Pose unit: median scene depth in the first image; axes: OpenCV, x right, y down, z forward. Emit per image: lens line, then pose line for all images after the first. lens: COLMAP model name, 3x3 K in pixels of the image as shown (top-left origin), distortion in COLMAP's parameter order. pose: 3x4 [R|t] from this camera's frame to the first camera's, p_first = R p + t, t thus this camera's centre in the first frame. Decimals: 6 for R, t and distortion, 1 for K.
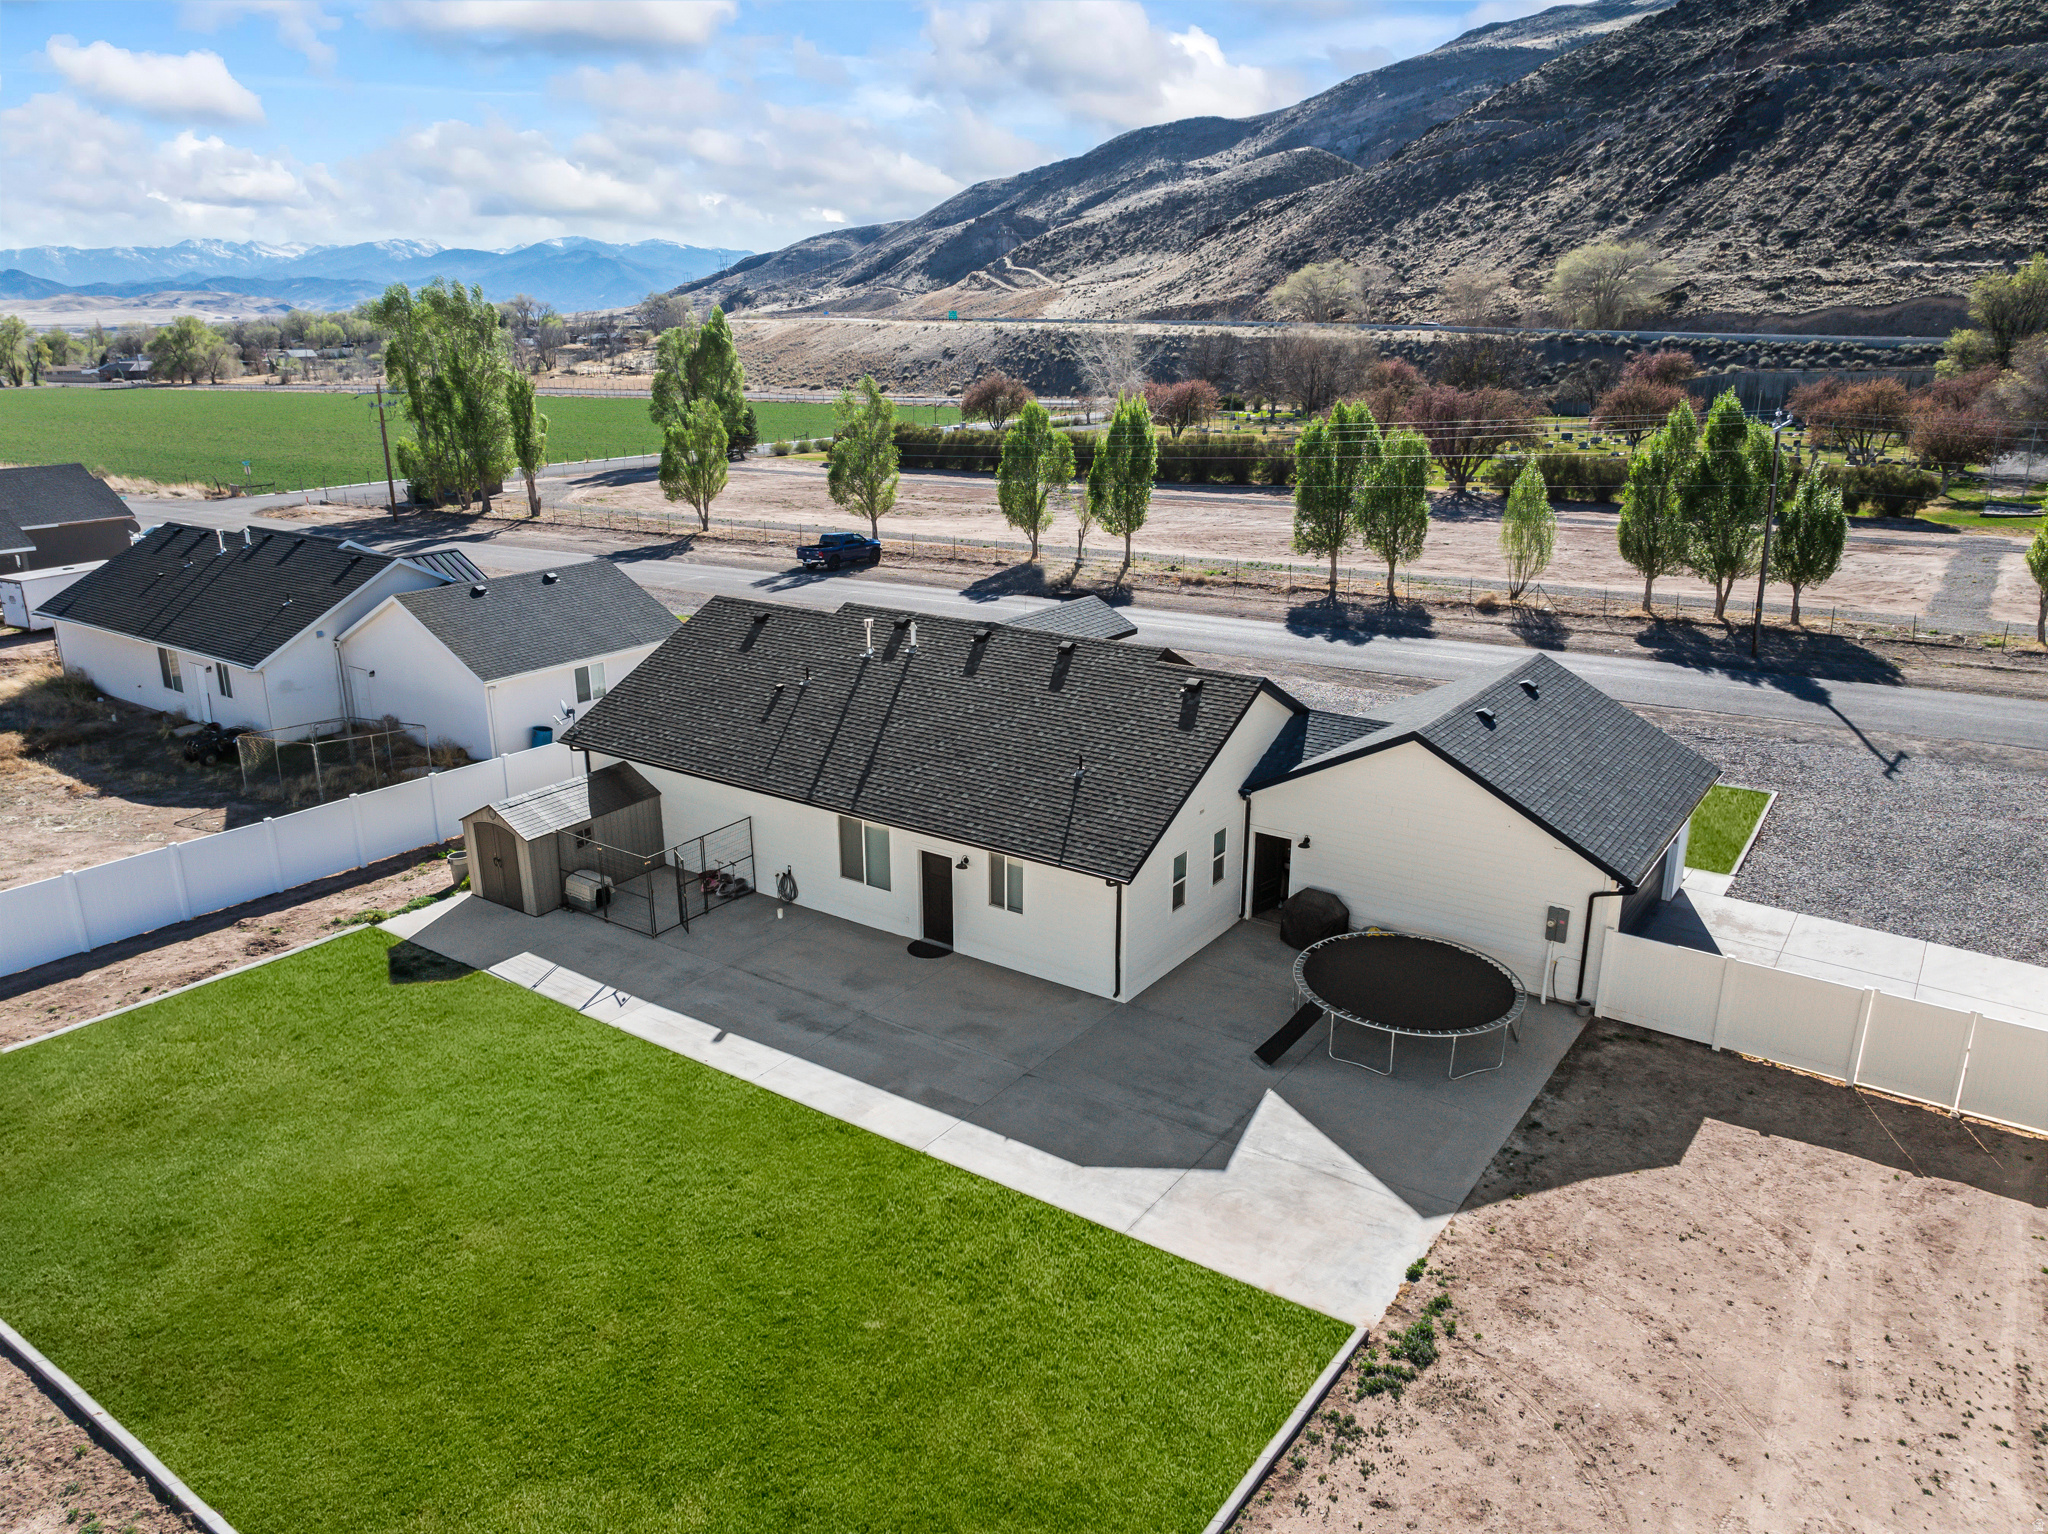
lens RADIAL K [[1441.9, 0, 1034.1], [0, 1441.9, 751.9], [0, 0, 1]] dist [-0.039298, 0.005227]
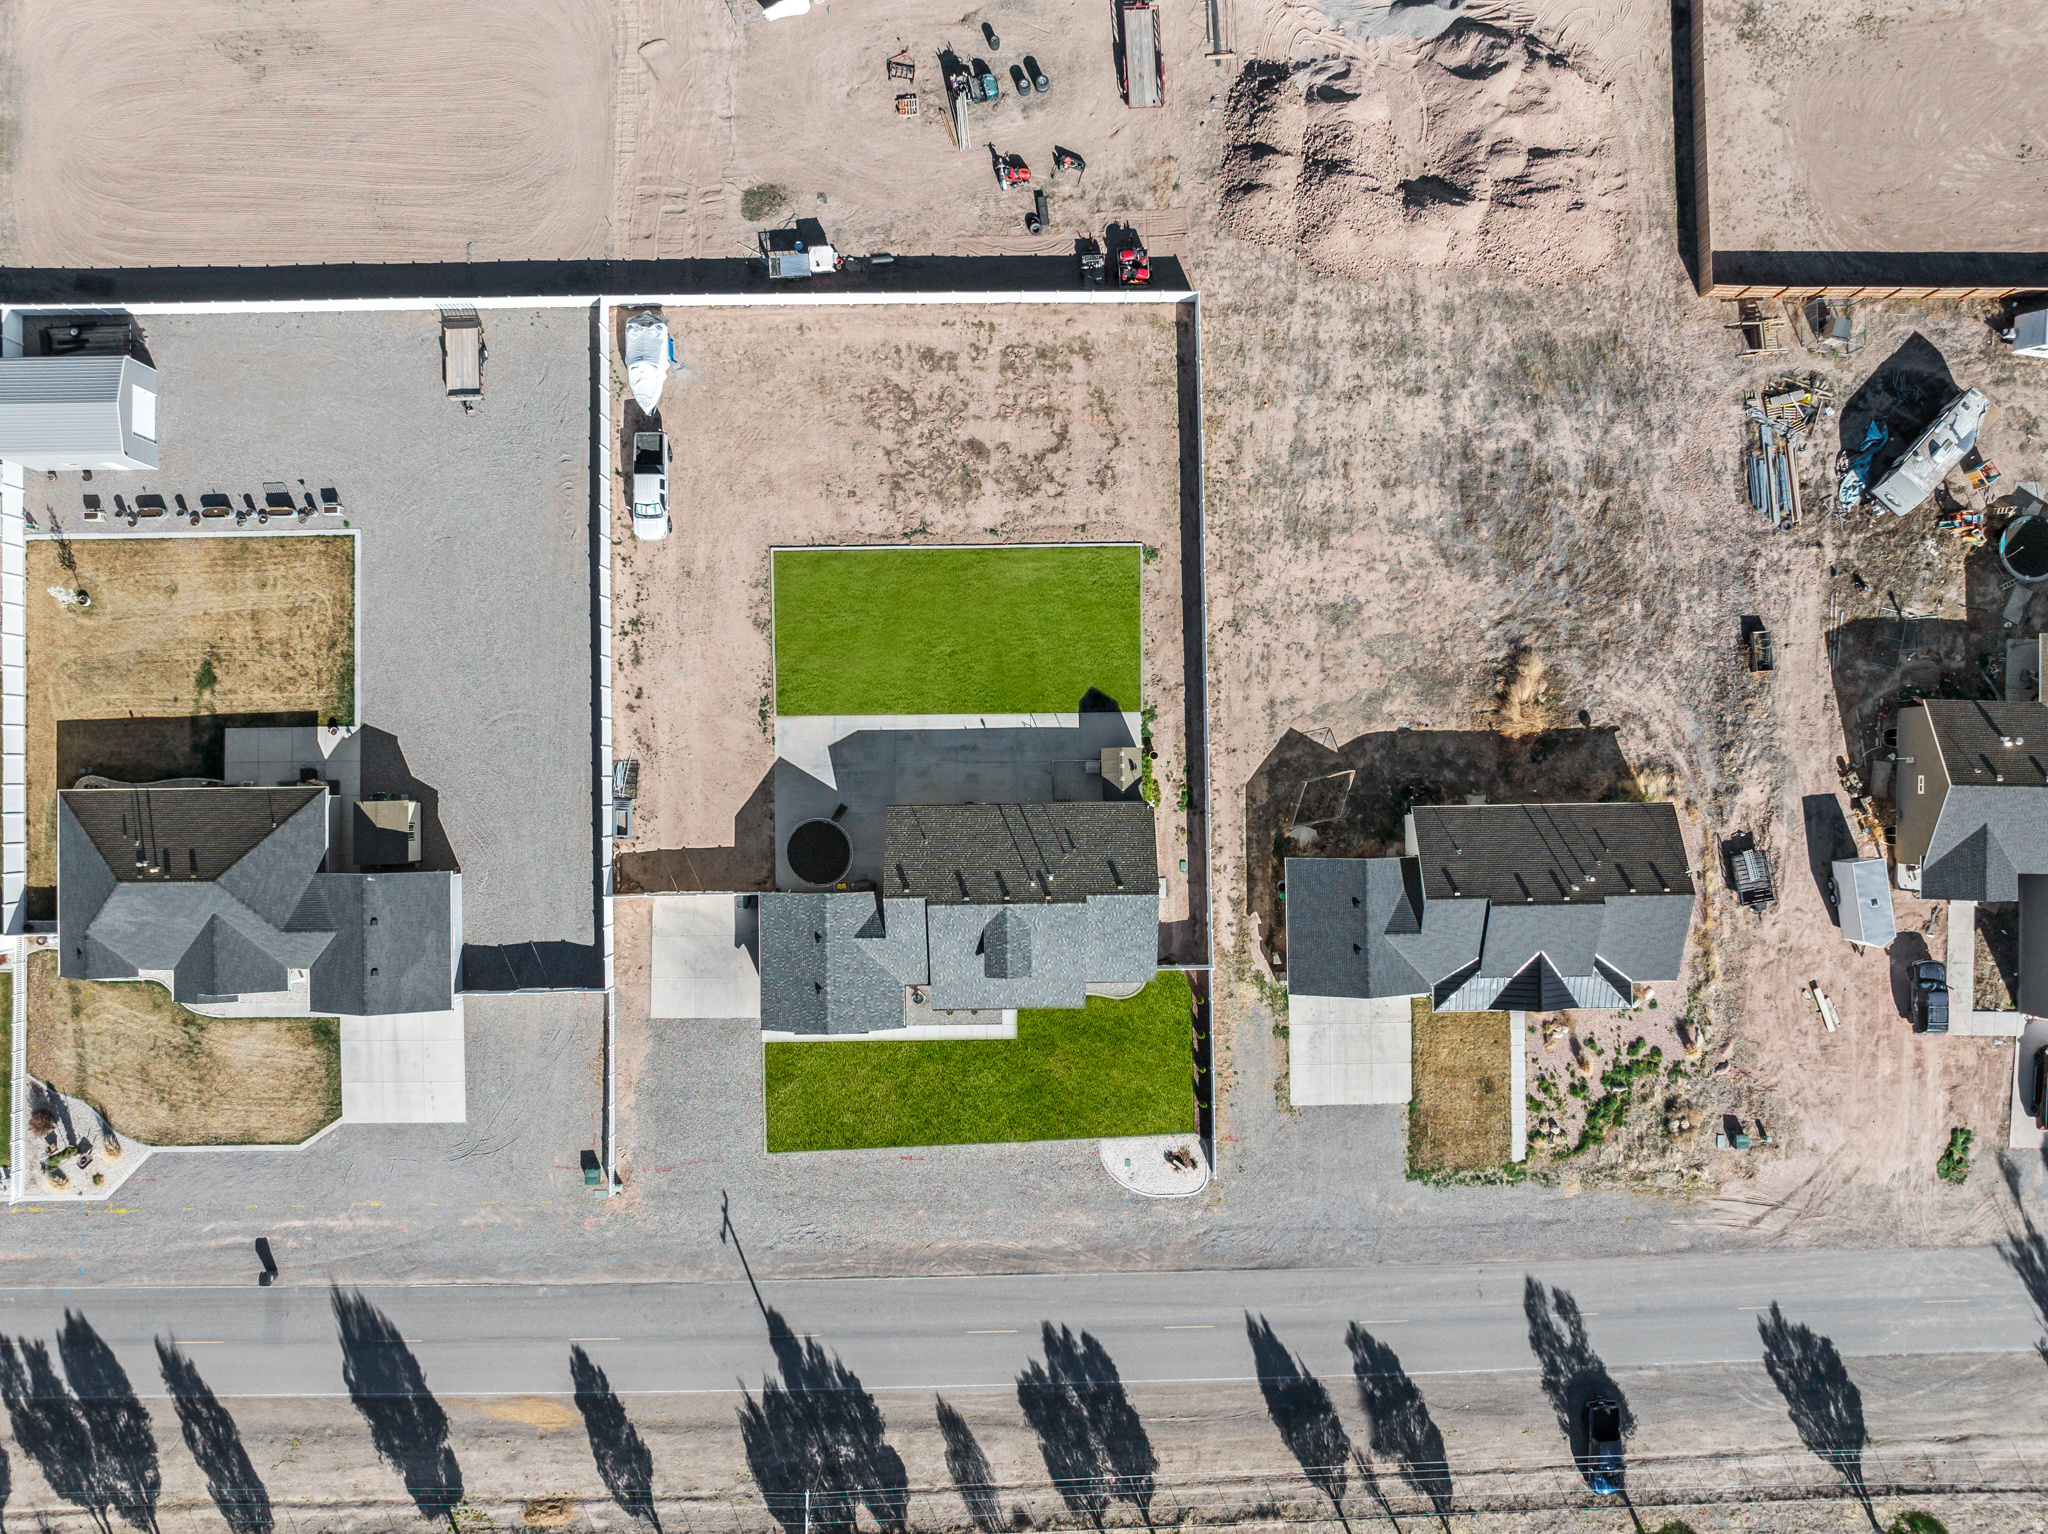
lens RADIAL K [[1441.9, 0, 1035.5], [0, 1441.9, 717.6], [0, 0, 1]] dist [-0.039298, 0.005227]
pose [[-0.813887, 0.580685, -0.019820, -0.131198], [-0.177103, -0.215450, 0.960321, -1.530660], [0.553373, 0.785103, 0.278193, 0.052906]]
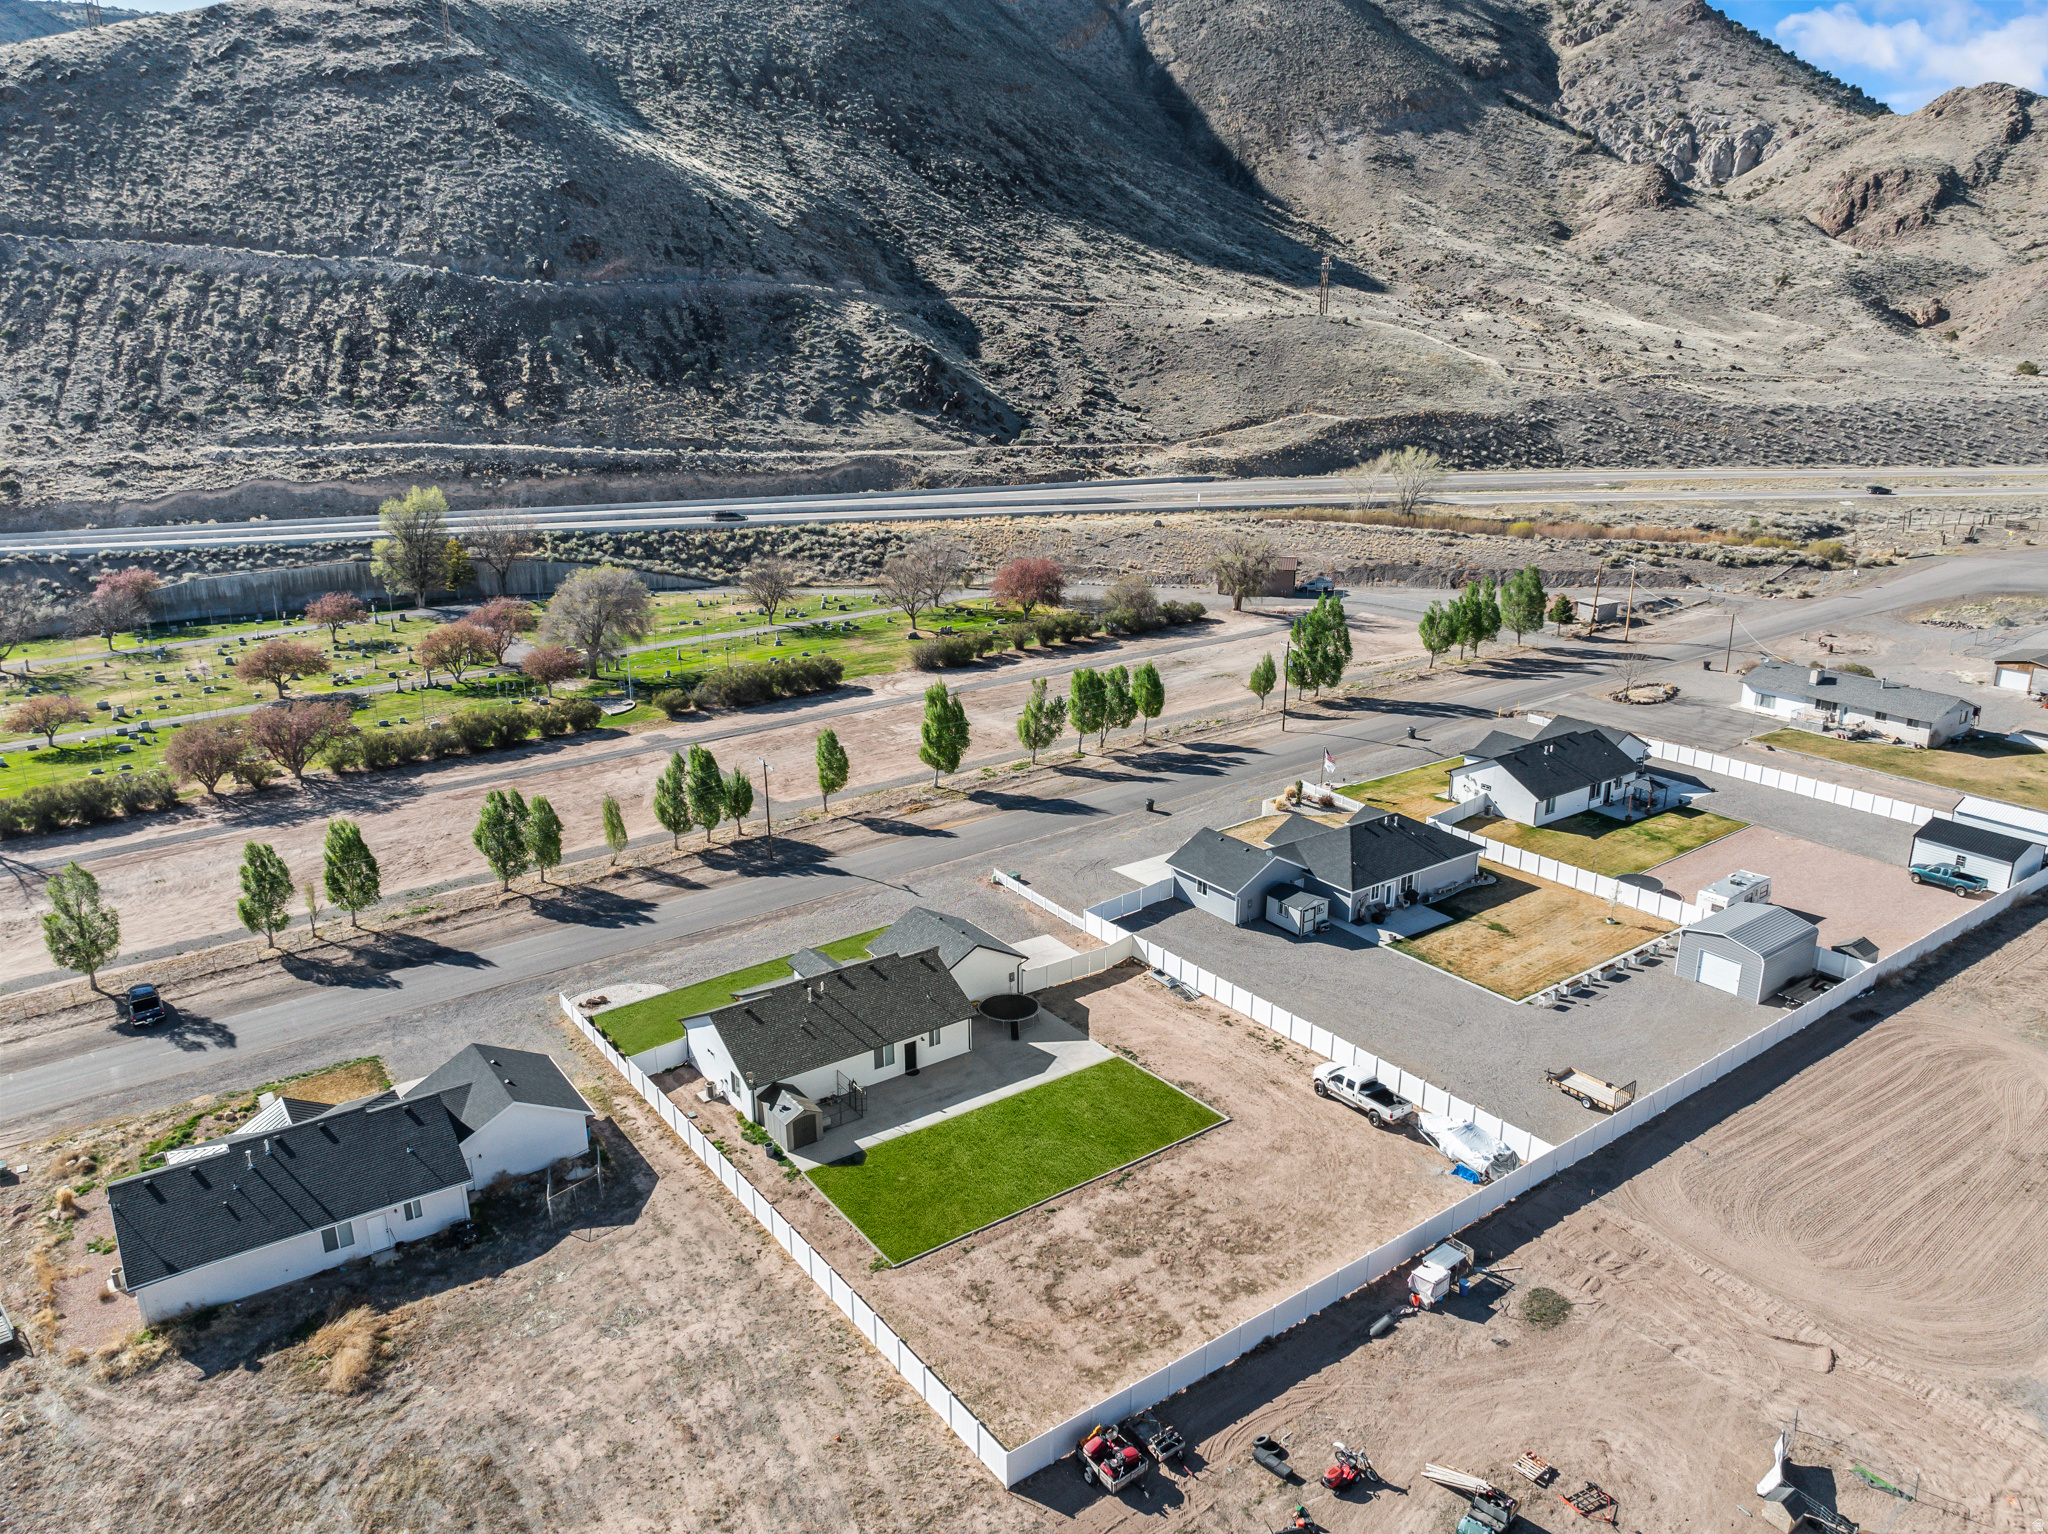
lens RADIAL K [[1441.9, 0, 1033.8], [0, 1441.9, 759.1], [0, 0, 1]] dist [-0.039298, 0.005227]
pose [[0.333476, -0.277090, 0.901119, -1.437874], [0.273079, 0.943246, 0.188986, -0.561898], [-0.902342, 0.183055, 0.390217, -0.309377]]
